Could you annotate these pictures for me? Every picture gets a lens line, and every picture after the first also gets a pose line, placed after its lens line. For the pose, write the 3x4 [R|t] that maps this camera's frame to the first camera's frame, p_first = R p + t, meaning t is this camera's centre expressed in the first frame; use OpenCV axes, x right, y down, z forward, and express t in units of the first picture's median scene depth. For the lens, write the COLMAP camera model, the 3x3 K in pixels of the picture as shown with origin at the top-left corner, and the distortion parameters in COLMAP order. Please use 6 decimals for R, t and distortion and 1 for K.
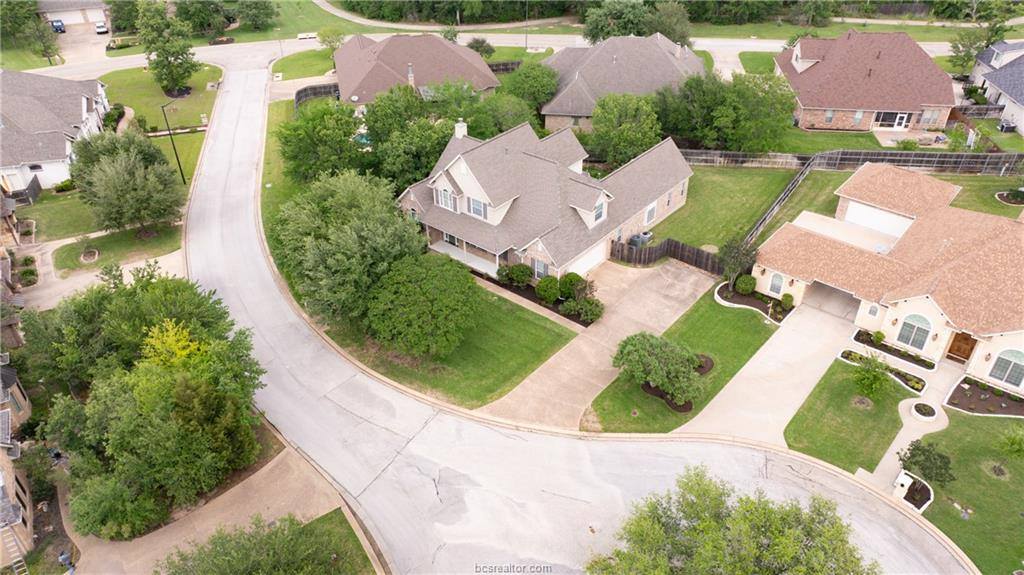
lens RADIAL K [[728.5, 0, 512.1], [0, 728.5, 284.8], [0, 0, 1]] dist [-0.018863, -0.000305]
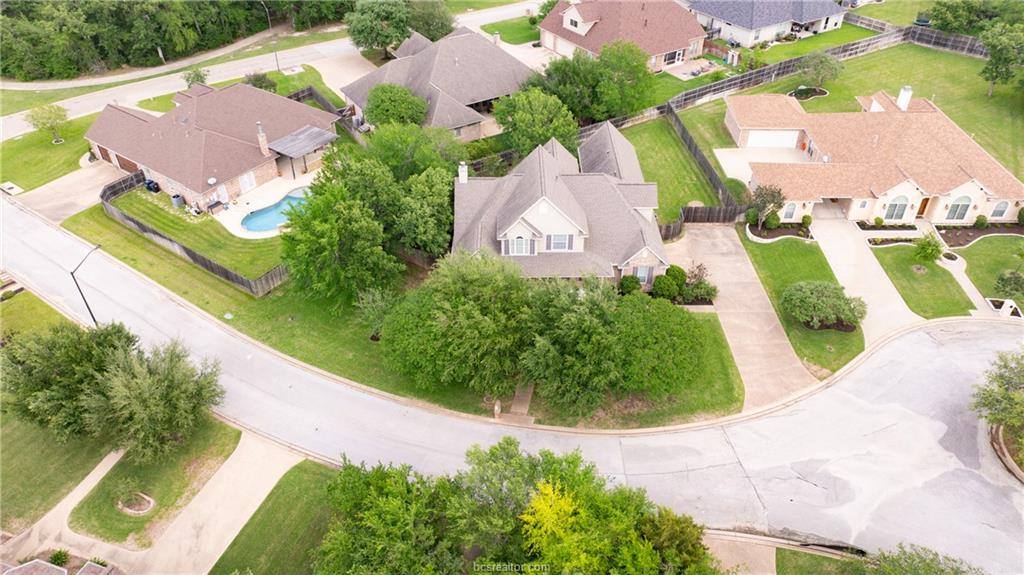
lens RADIAL K [[728.5, 0, 513.7], [0, 728.5, 288.4], [0, 0, 1]] dist [-0.018863, -0.000305]
pose [[0.762453, -0.388167, 0.517680, -0.624758], [0.359177, 0.919387, 0.160370, -0.226623], [-0.538199, 0.063664, 0.840410, 0.209181]]
